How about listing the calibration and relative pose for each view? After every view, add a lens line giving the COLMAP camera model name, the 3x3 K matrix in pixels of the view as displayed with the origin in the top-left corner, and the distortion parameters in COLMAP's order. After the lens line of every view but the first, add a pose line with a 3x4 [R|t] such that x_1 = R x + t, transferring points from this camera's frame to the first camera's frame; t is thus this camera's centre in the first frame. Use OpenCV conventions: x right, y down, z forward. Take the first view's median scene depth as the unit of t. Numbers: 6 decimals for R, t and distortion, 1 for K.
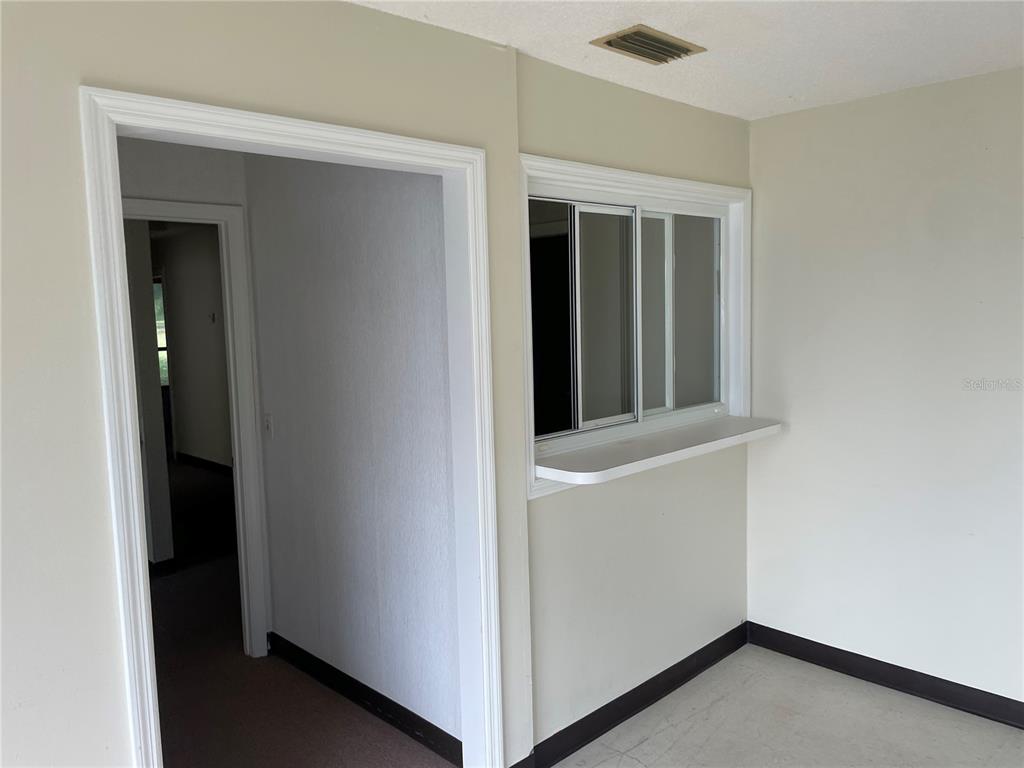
lens RADIAL K [[789.5, 0, 516.6], [0, 789.5, 376.1], [0, 0, 1]] dist [0.104551, -0.167044]
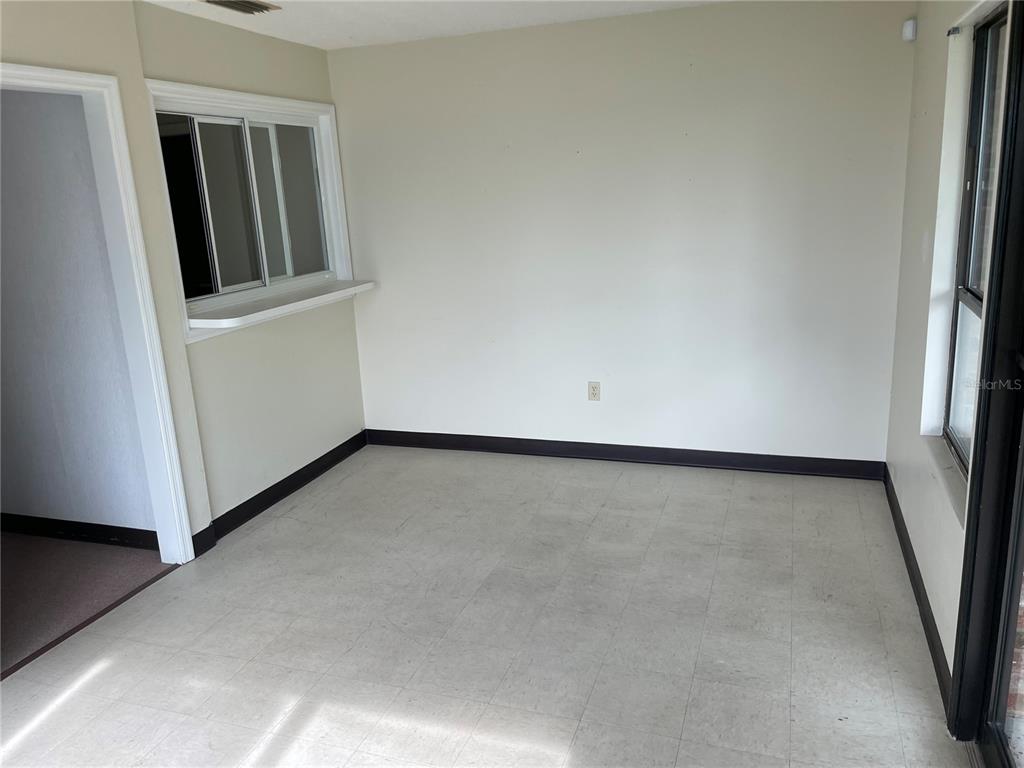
lens RADIAL K [[789.5, 0, 516.6], [0, 789.5, 376.1], [0, 0, 1]] dist [0.104551, -0.167044]
pose [[0.899918, -0.122829, 0.418402, -0.046646], [0.068952, 0.987520, 0.141597, 0.046748], [-0.430572, -0.098576, 0.897157, -0.396751]]
